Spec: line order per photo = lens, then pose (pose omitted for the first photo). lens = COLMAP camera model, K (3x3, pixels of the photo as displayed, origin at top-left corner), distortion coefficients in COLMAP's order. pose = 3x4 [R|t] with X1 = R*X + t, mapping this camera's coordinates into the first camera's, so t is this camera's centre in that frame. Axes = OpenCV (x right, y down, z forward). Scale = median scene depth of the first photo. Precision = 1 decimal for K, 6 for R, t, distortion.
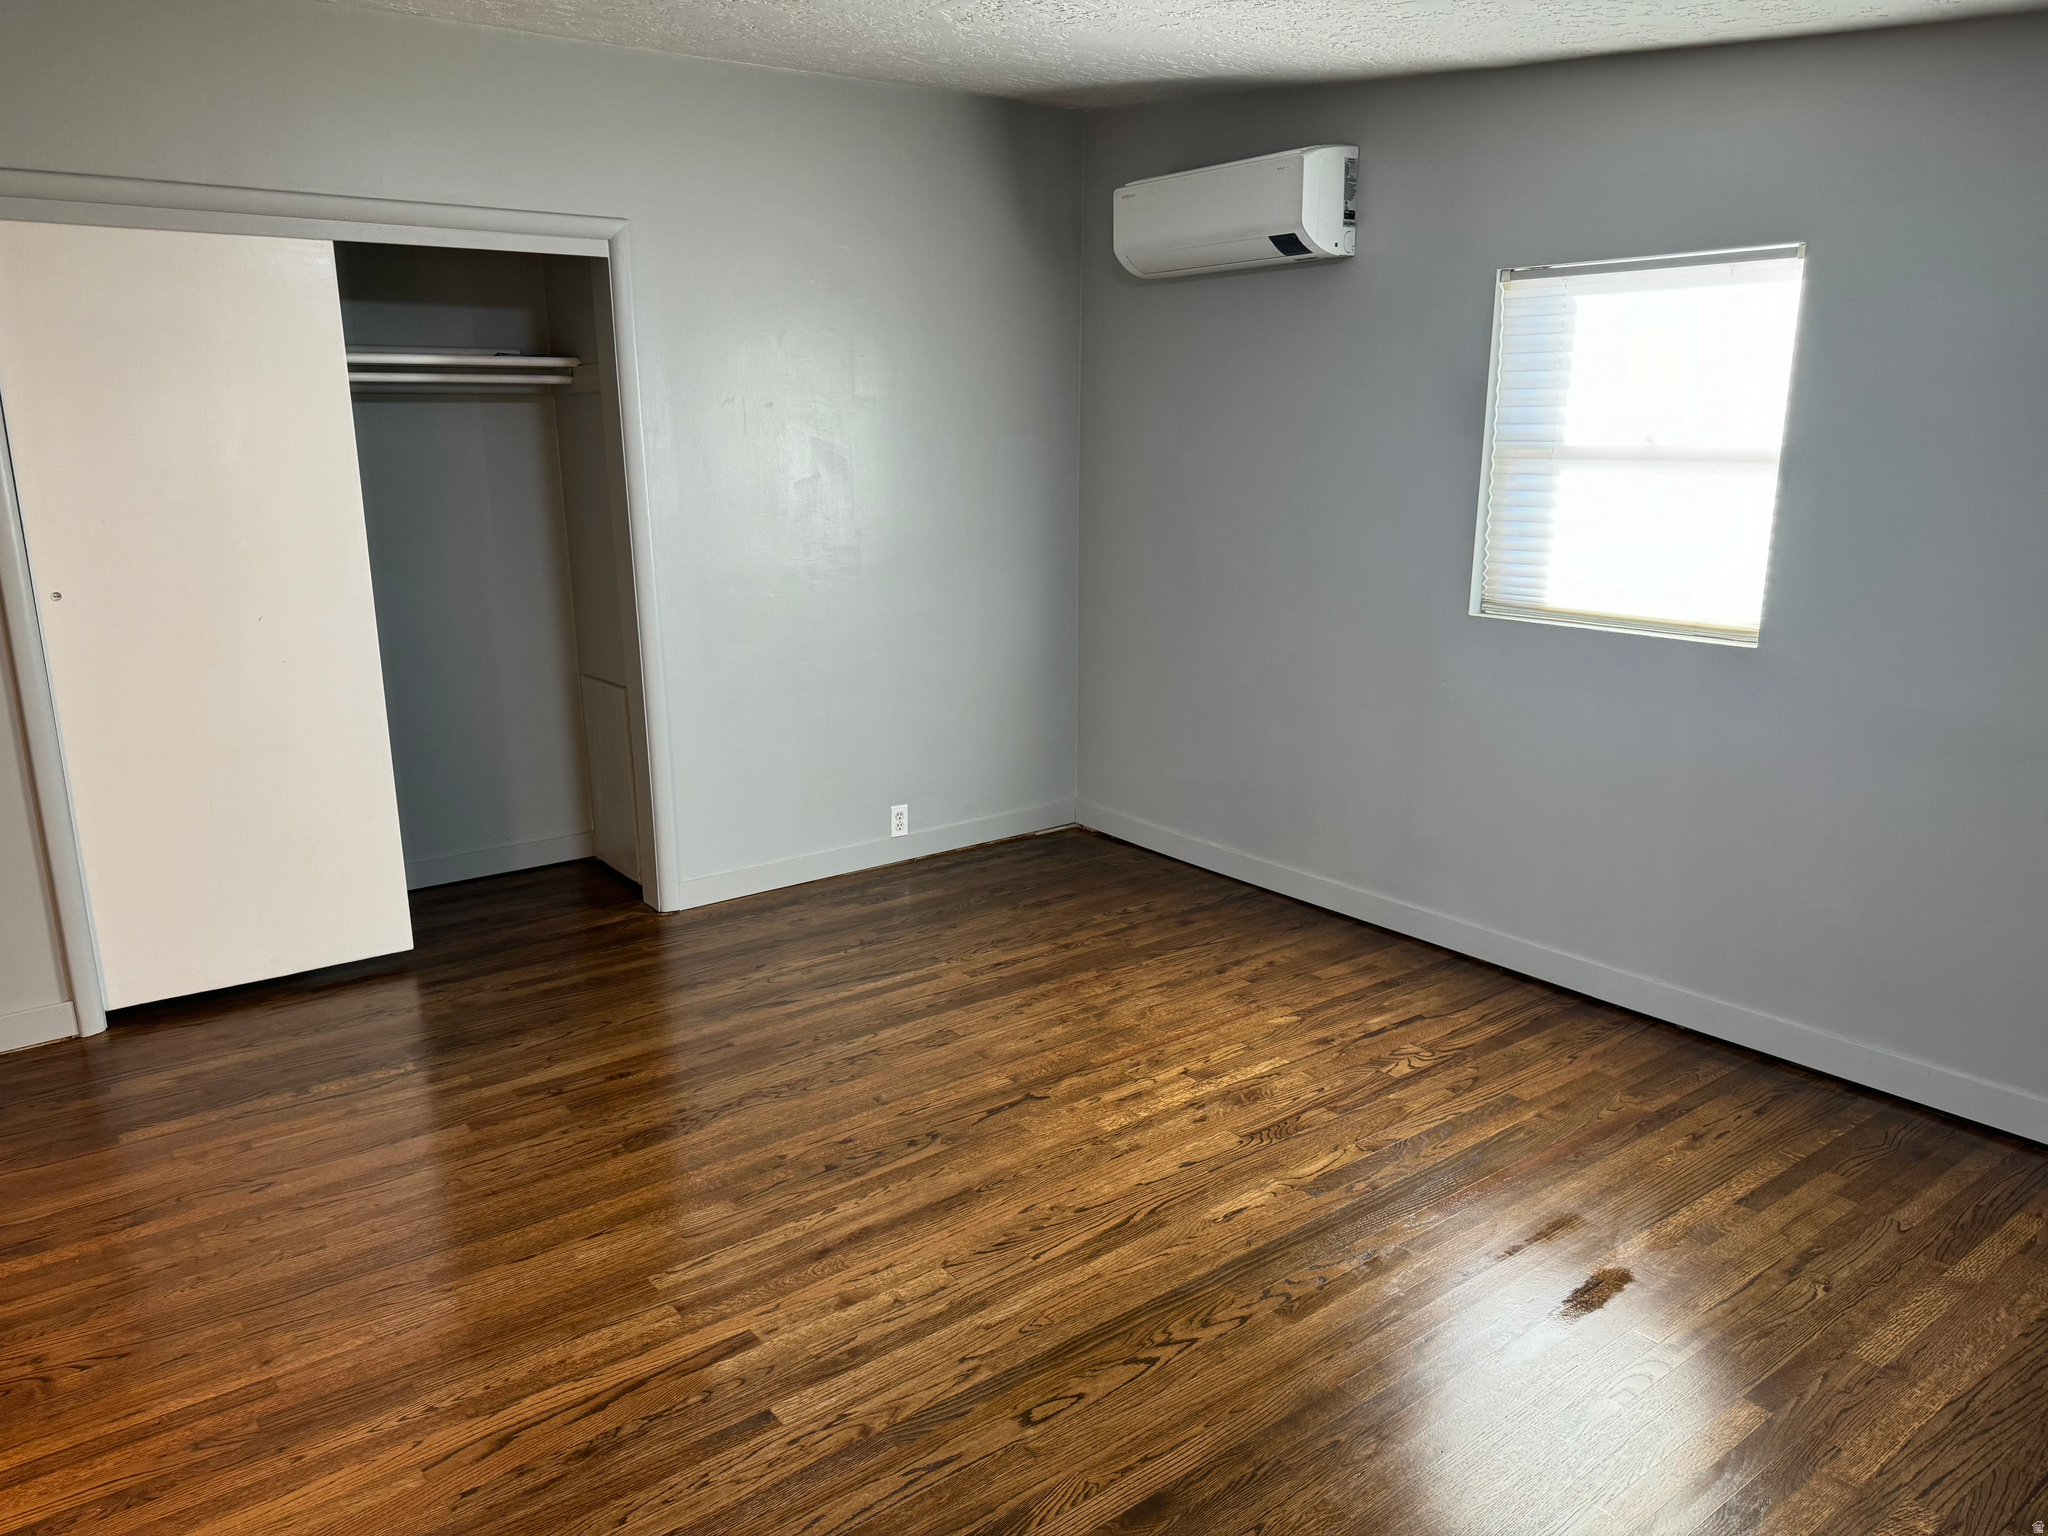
lens RADIAL K [[1448.6, 0, 1020.2], [0, 1448.6, 770.5], [0, 0, 1]] dist [0.112421, -0.152900]
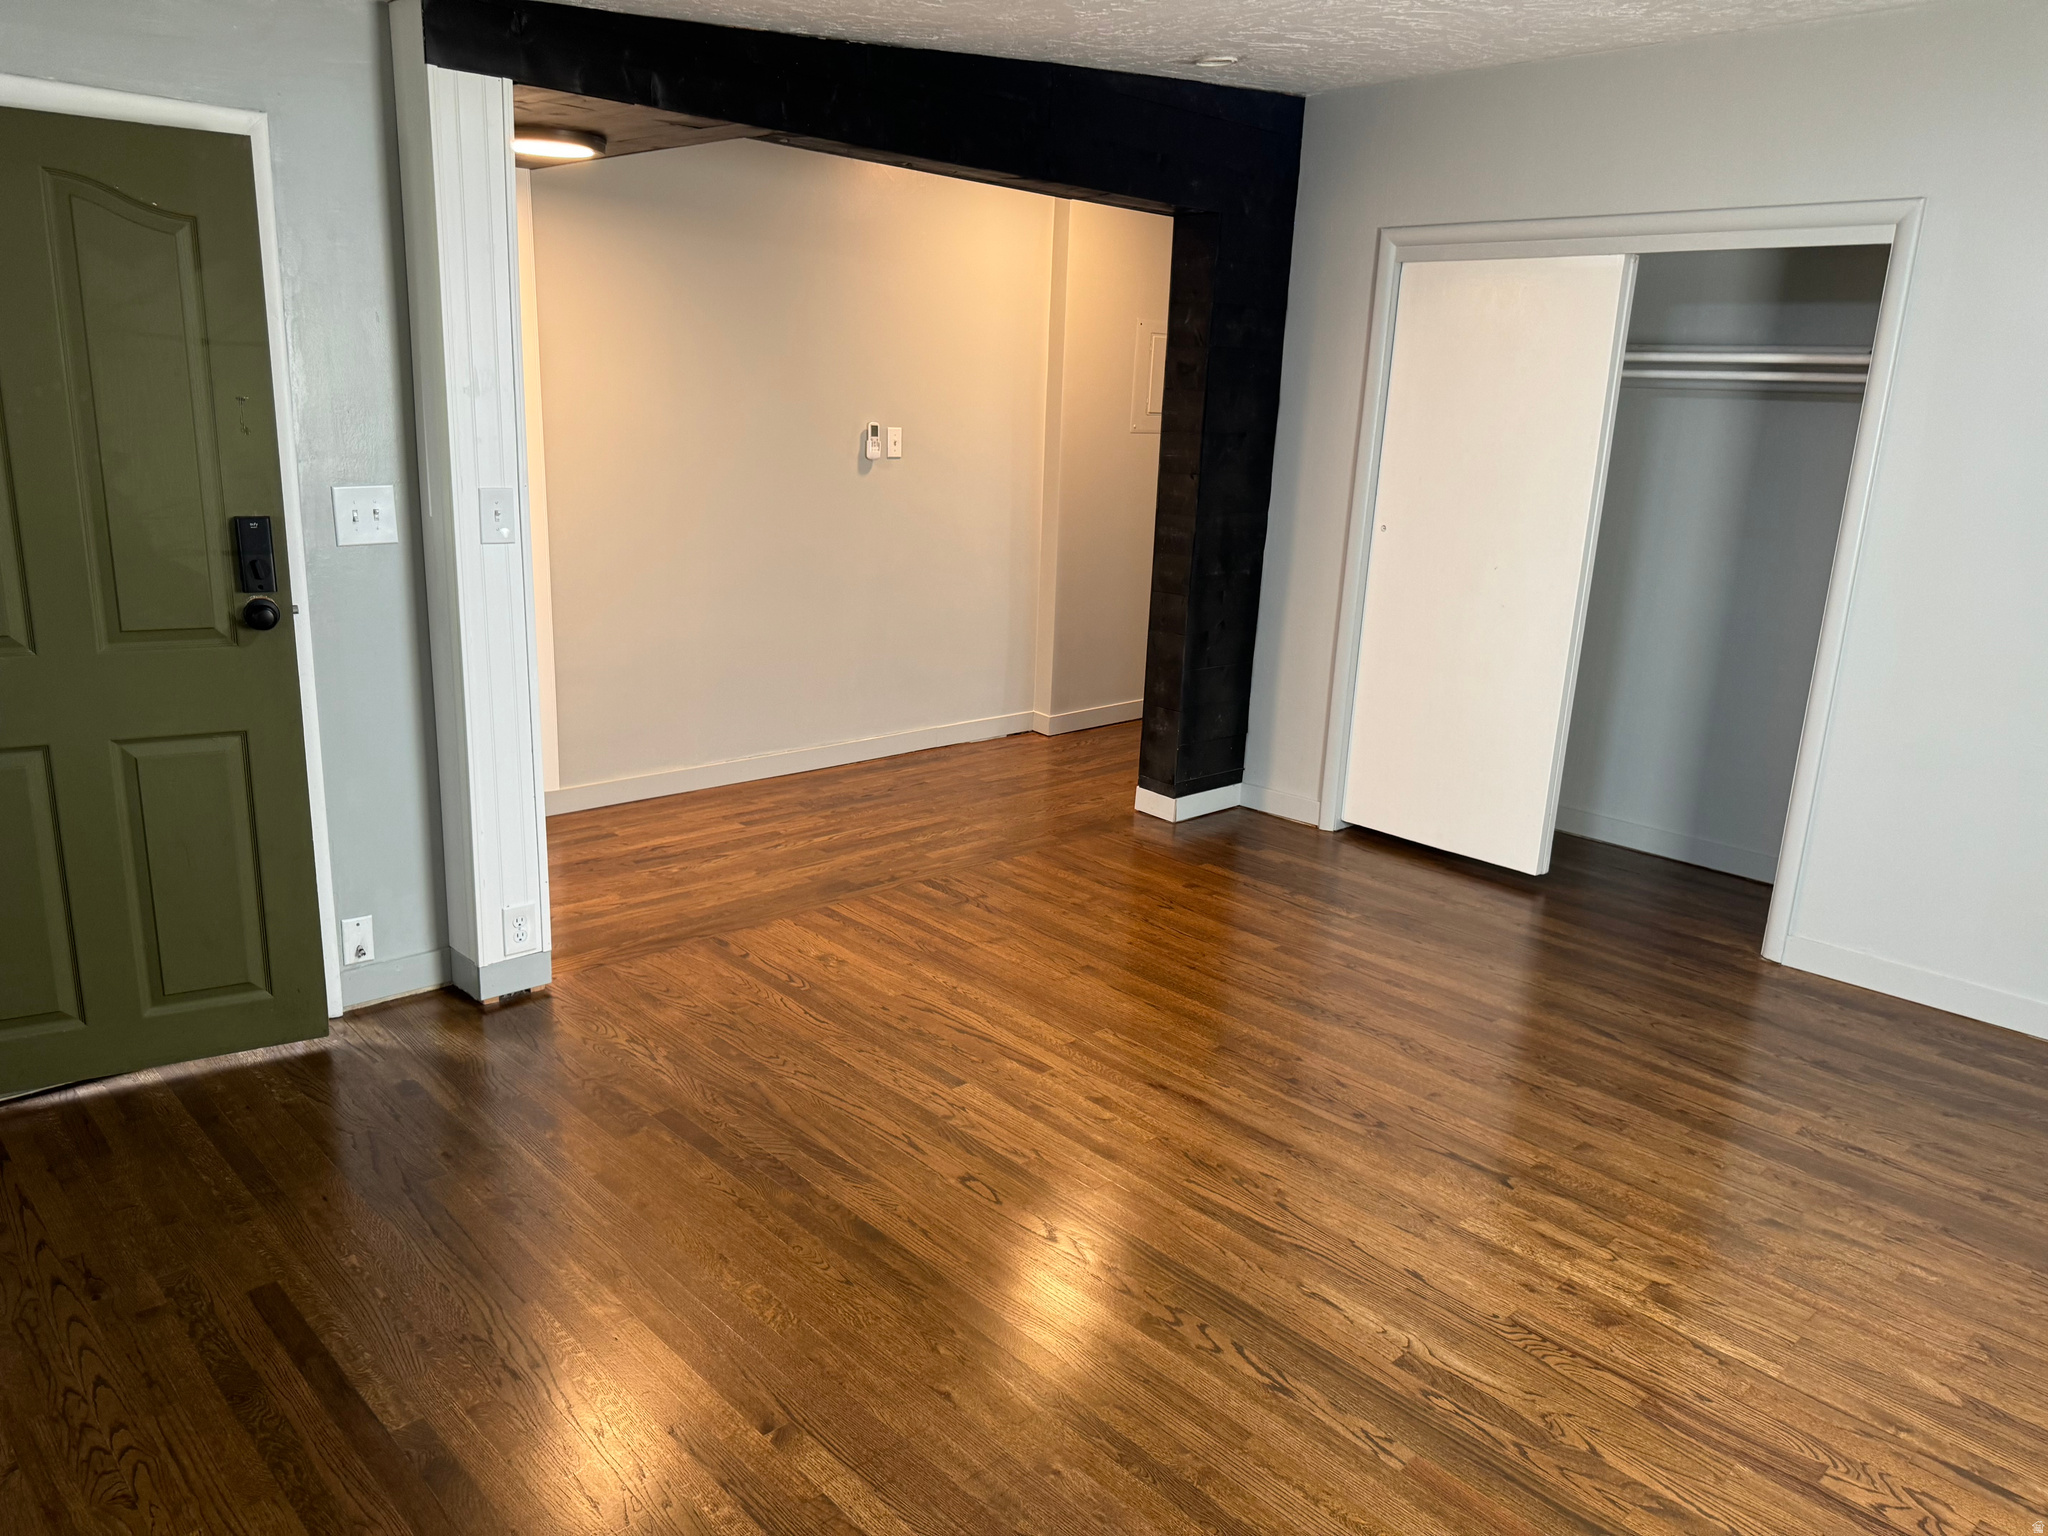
lens RADIAL K [[1448.6, 0, 1020.2], [0, 1448.6, 770.5], [0, 0, 1]] dist [0.112421, -0.152900]
pose [[0.093605, 0.259394, -0.961225, 0.704536], [-0.268727, 0.936213, 0.226476, -0.119229], [0.958657, 0.237108, 0.157341, 0.469749]]
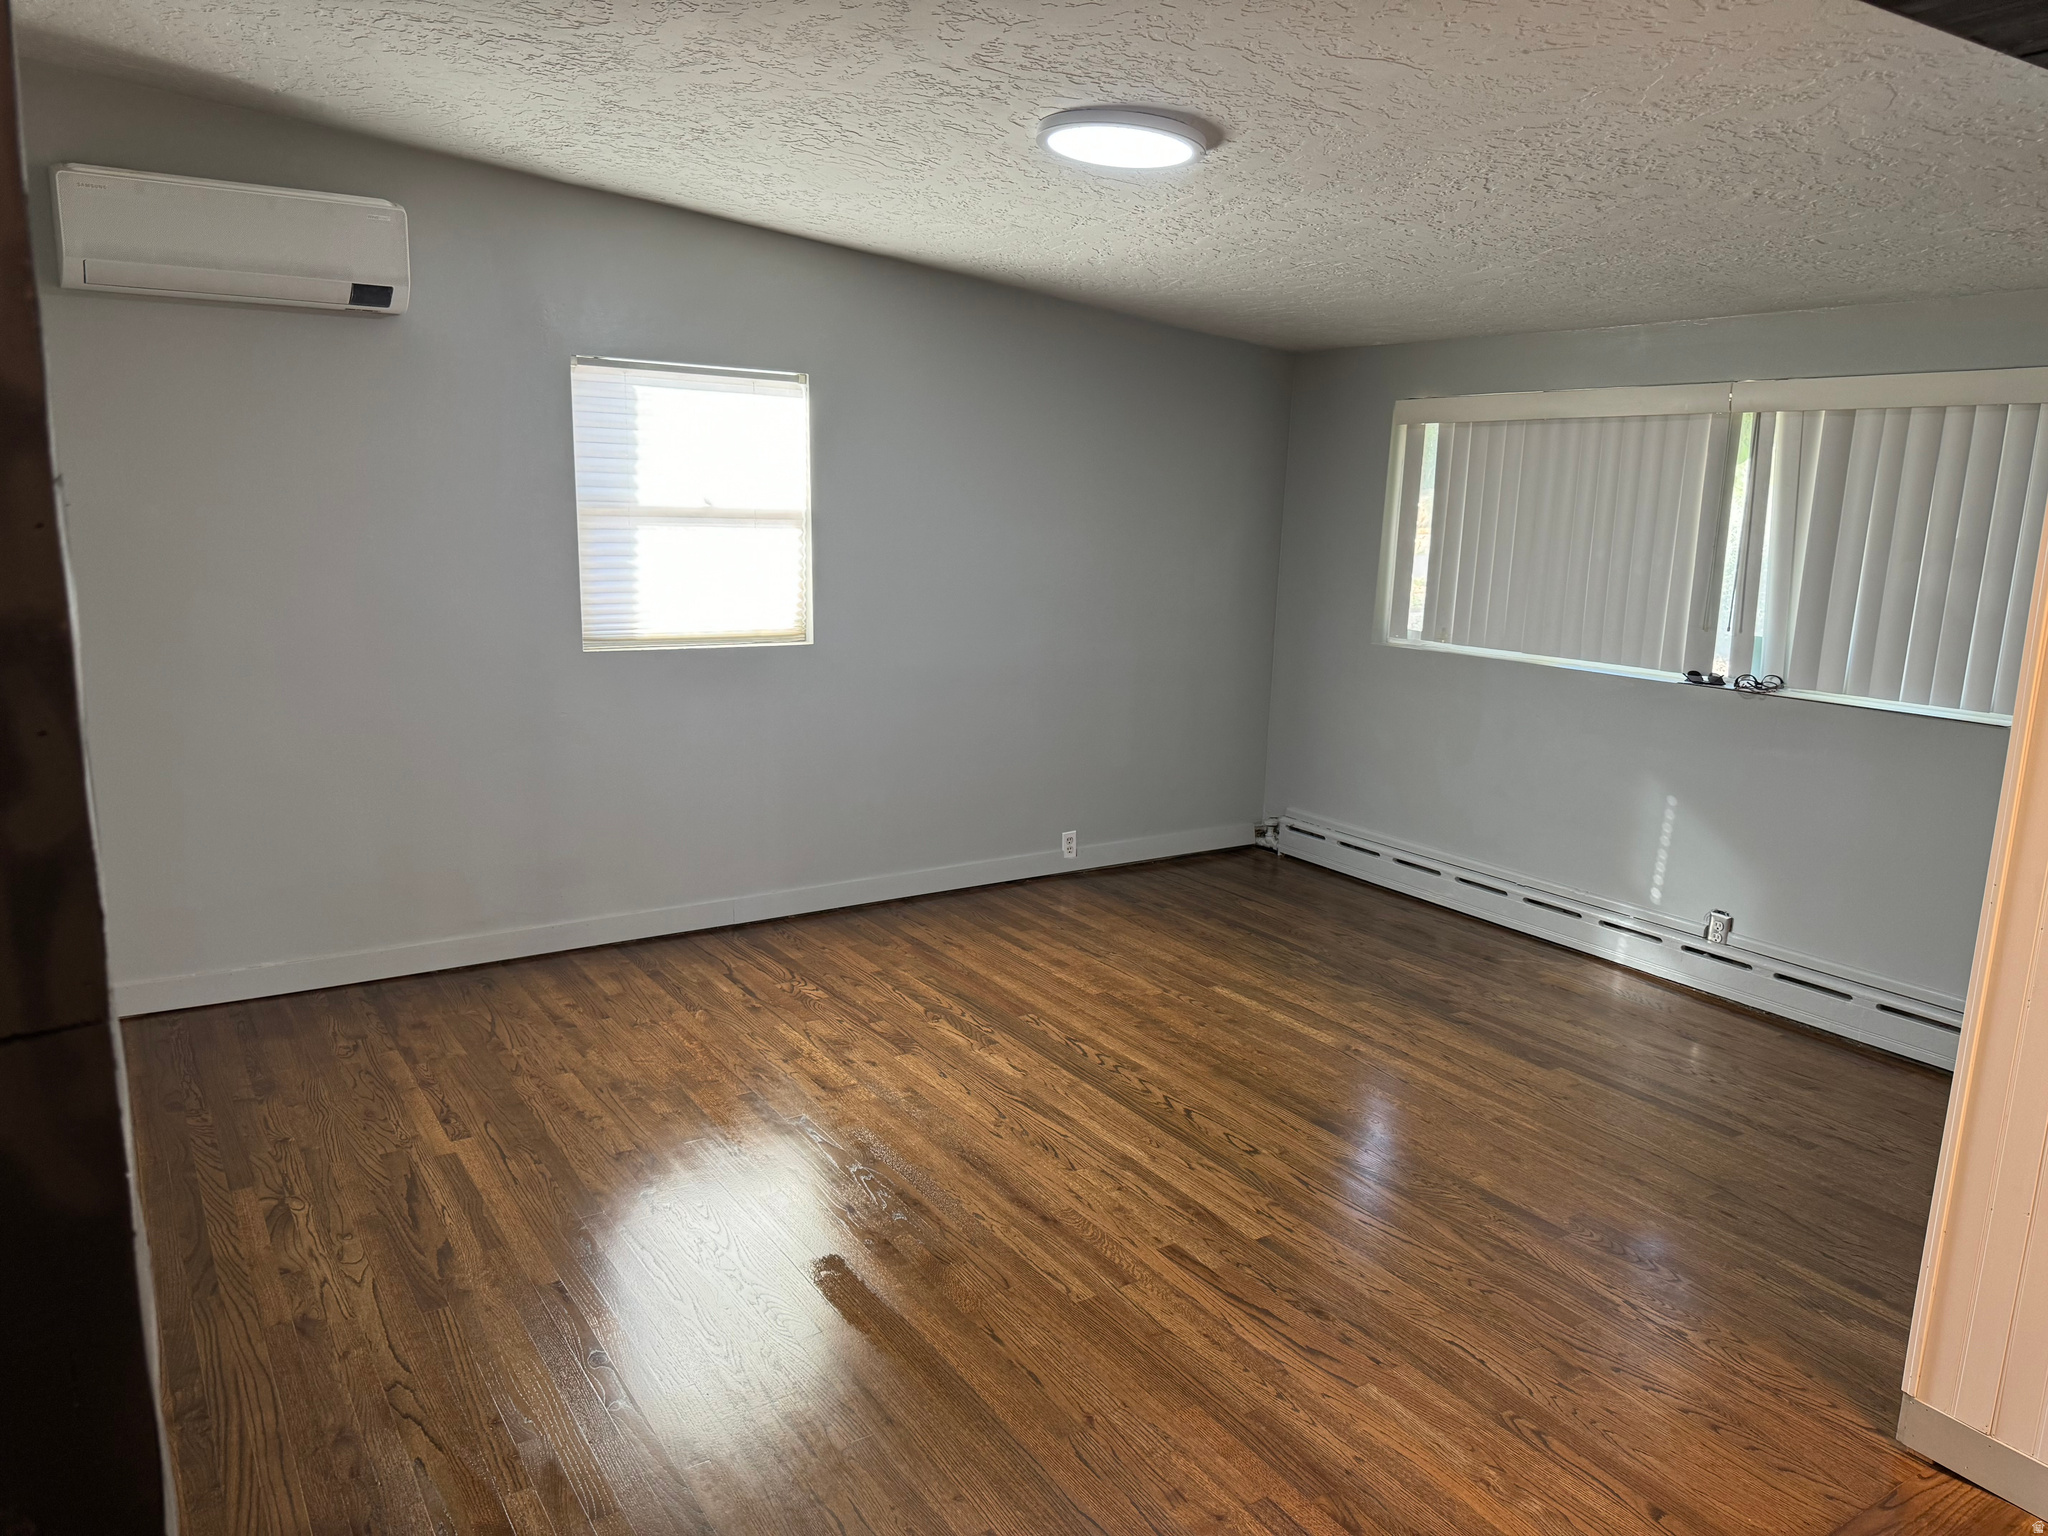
lens RADIAL K [[1423.3, 0, 1025.1], [0, 1423.3, 773.5], [0, 0, 1]] dist [0.100024, 0.002496]
pose [[0.085933, -0.194628, 0.977106, -0.864540], [0.208776, 0.962477, 0.173353, -0.152206], [-0.974181, 0.189099, 0.123343, 0.600602]]
